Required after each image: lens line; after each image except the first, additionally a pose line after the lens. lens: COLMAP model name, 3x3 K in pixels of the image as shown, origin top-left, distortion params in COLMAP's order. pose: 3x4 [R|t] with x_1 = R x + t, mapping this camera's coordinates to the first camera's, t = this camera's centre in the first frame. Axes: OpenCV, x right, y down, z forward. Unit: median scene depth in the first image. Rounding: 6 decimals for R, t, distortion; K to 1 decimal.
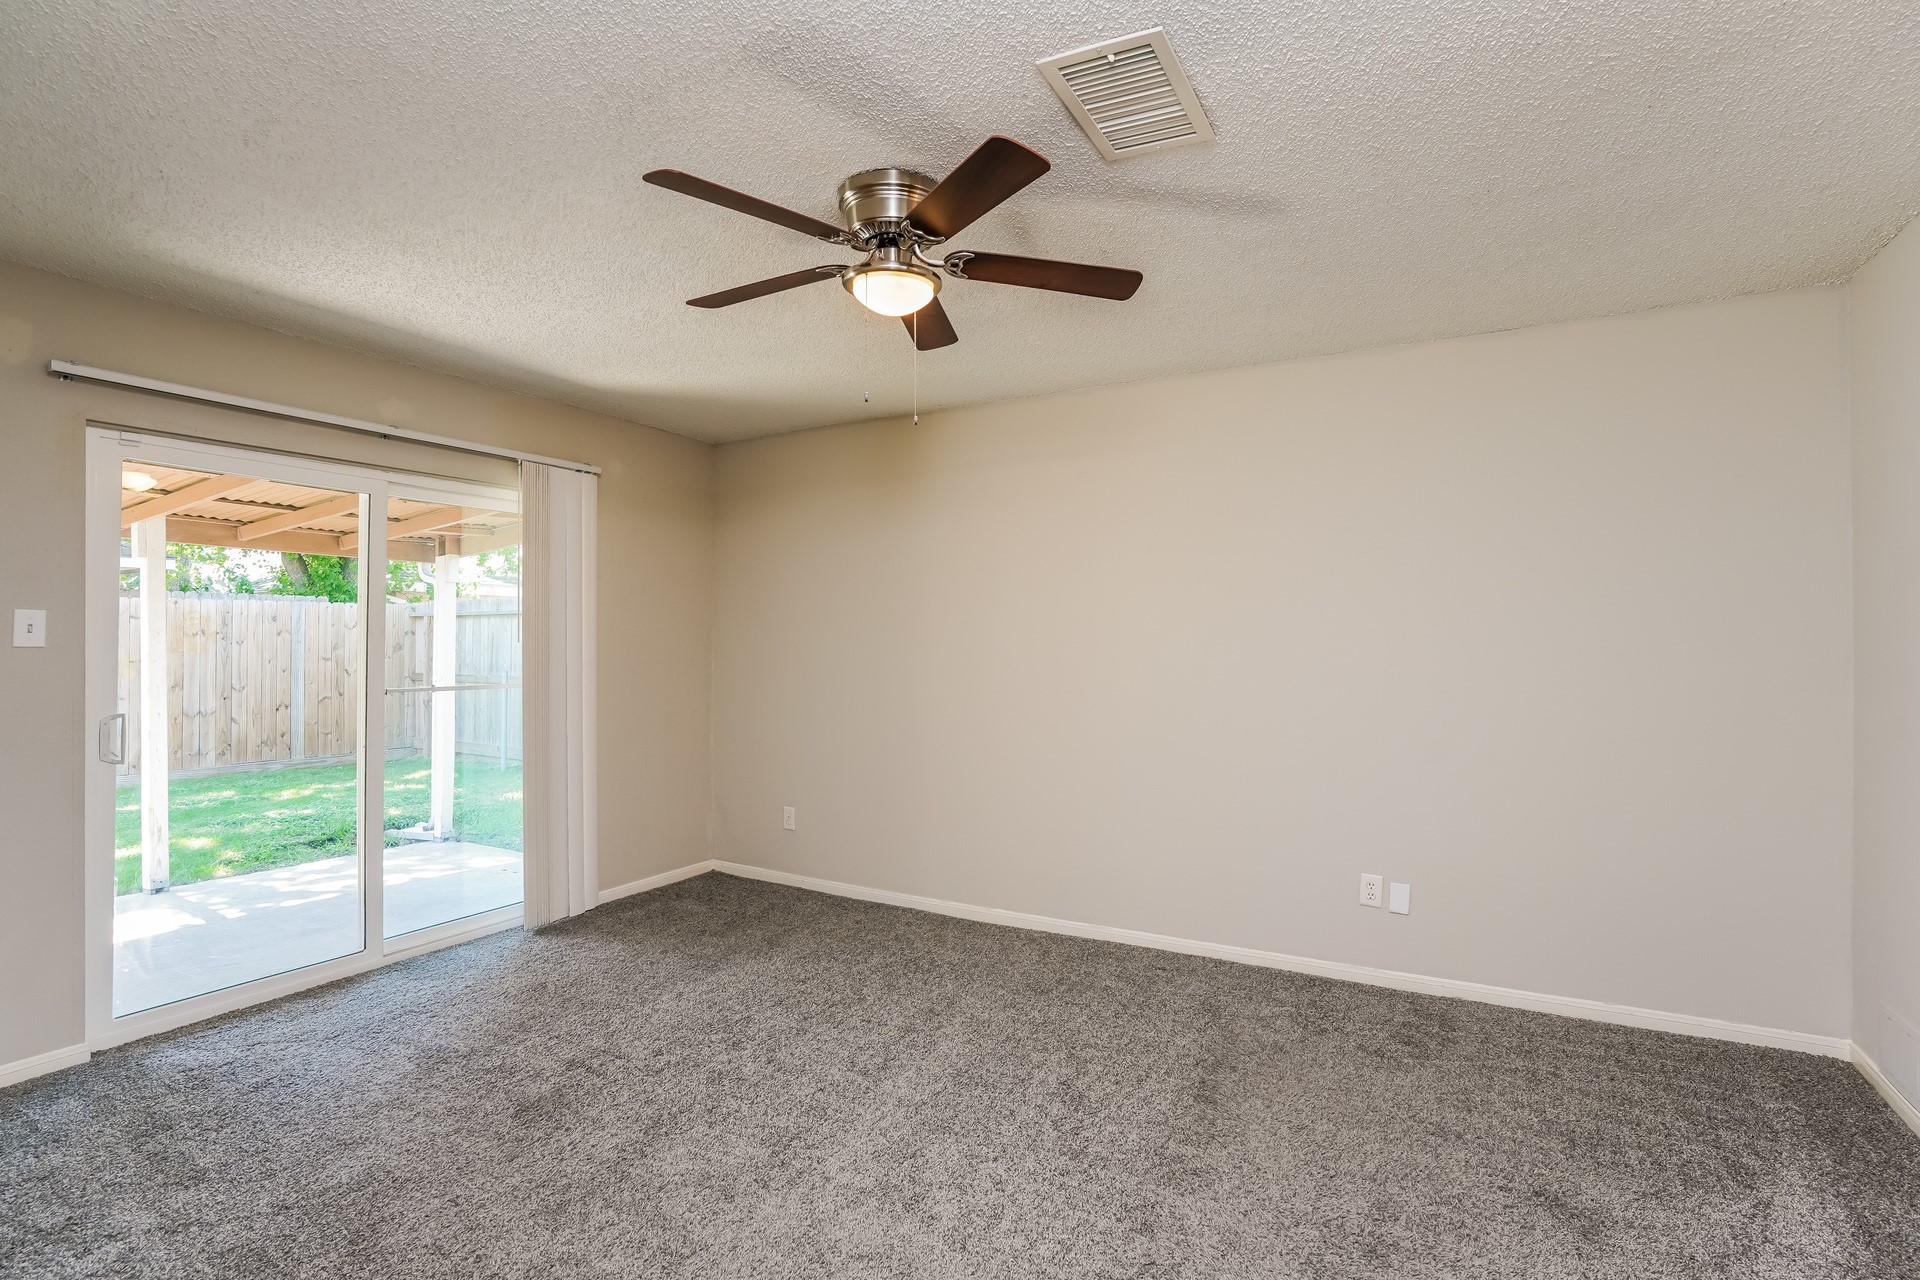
lens RADIAL K [[923.3, 0, 950.2], [0, 923.3, 641.9], [0, 0, 1]] dist [-0.025169, 0.003649]
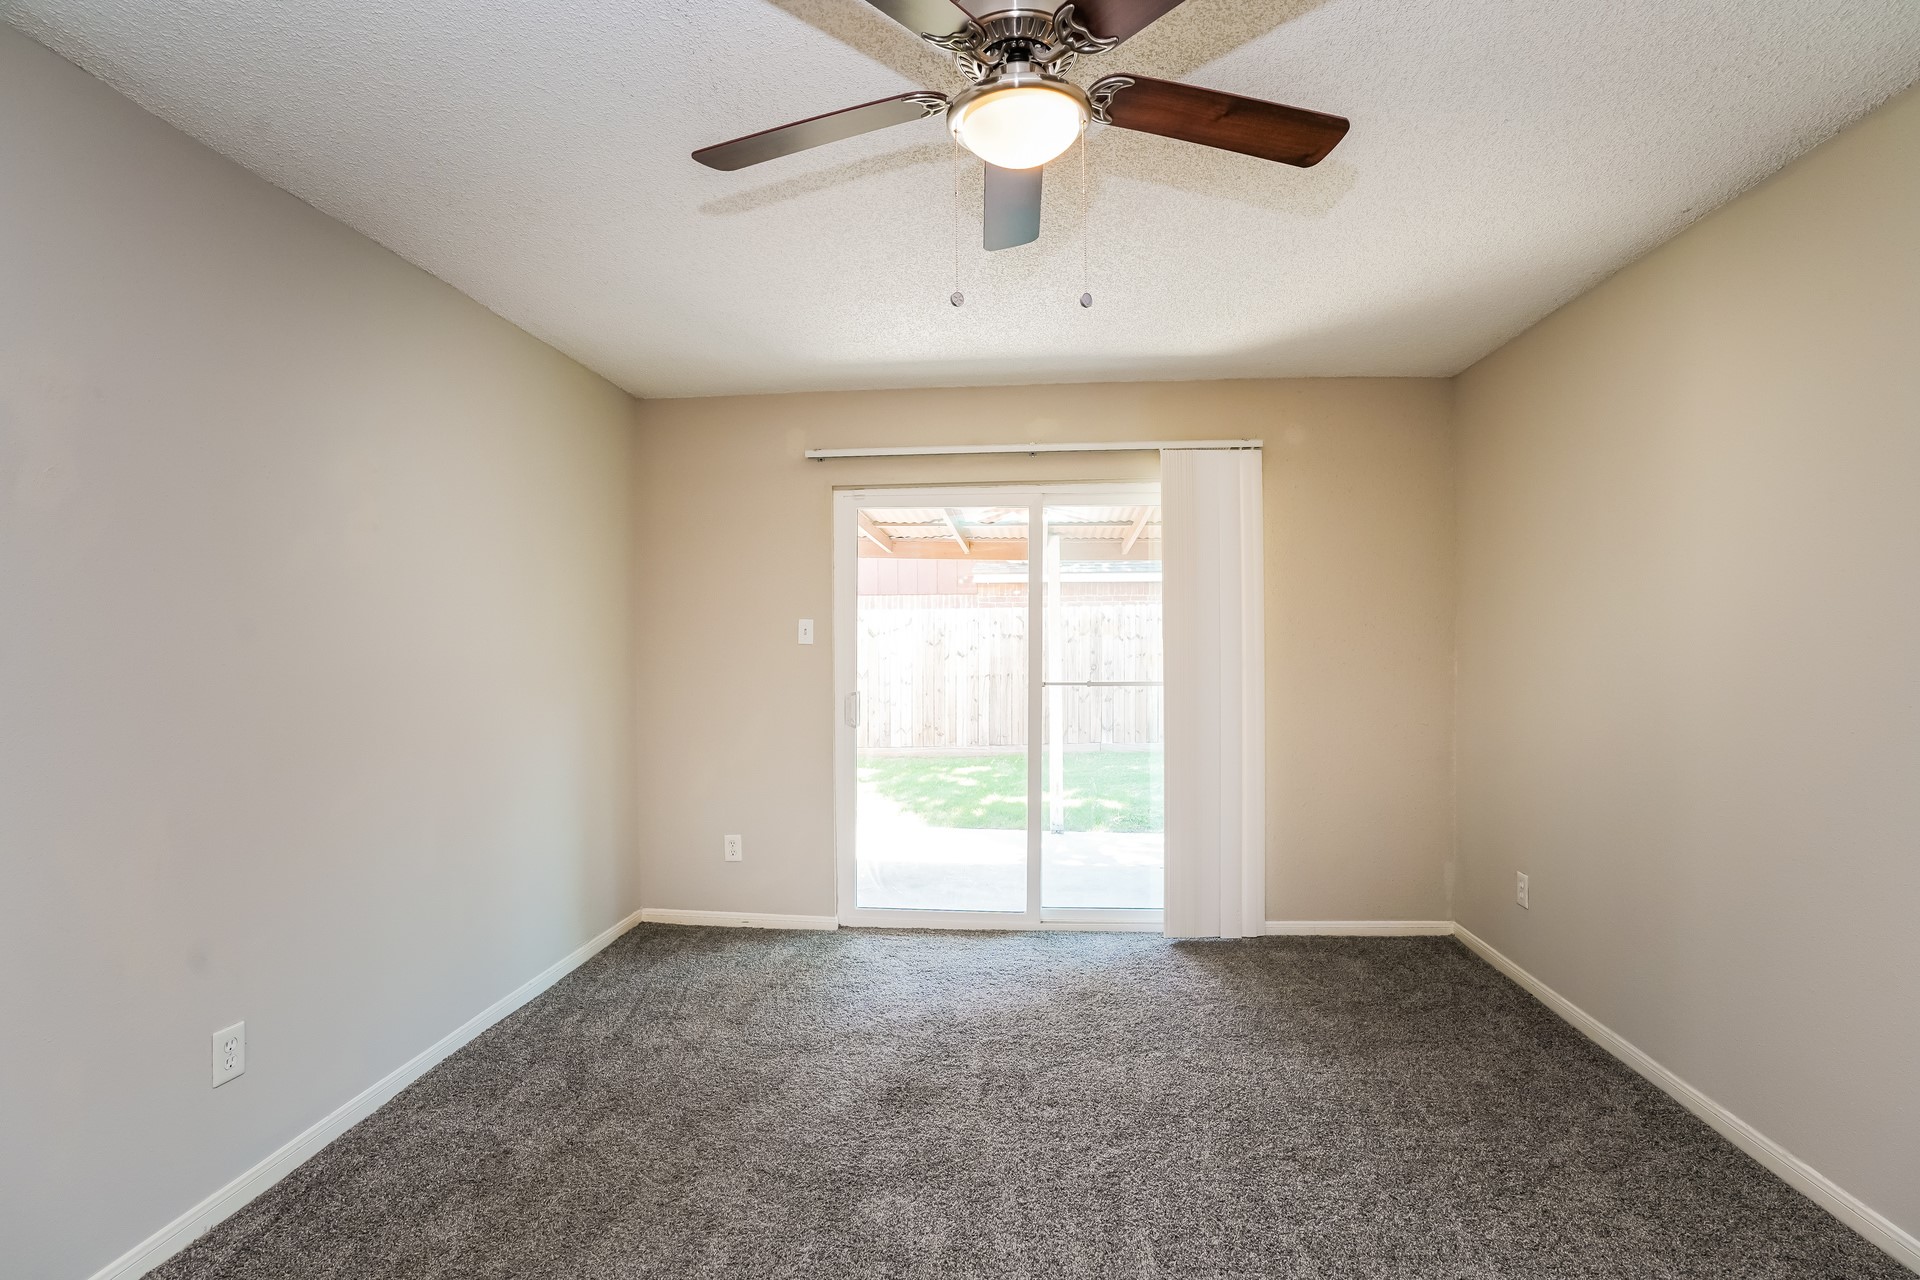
lens RADIAL K [[923.3, 0, 959.3], [0, 923.3, 639.2], [0, 0, 1]] dist [-0.025169, 0.003649]
pose [[0.418272, -0.006013, -0.908302, 0.367881], [0.007167, 0.999969, -0.003319, 0.003296], [0.908294, -0.005122, 0.418302, 0.450721]]
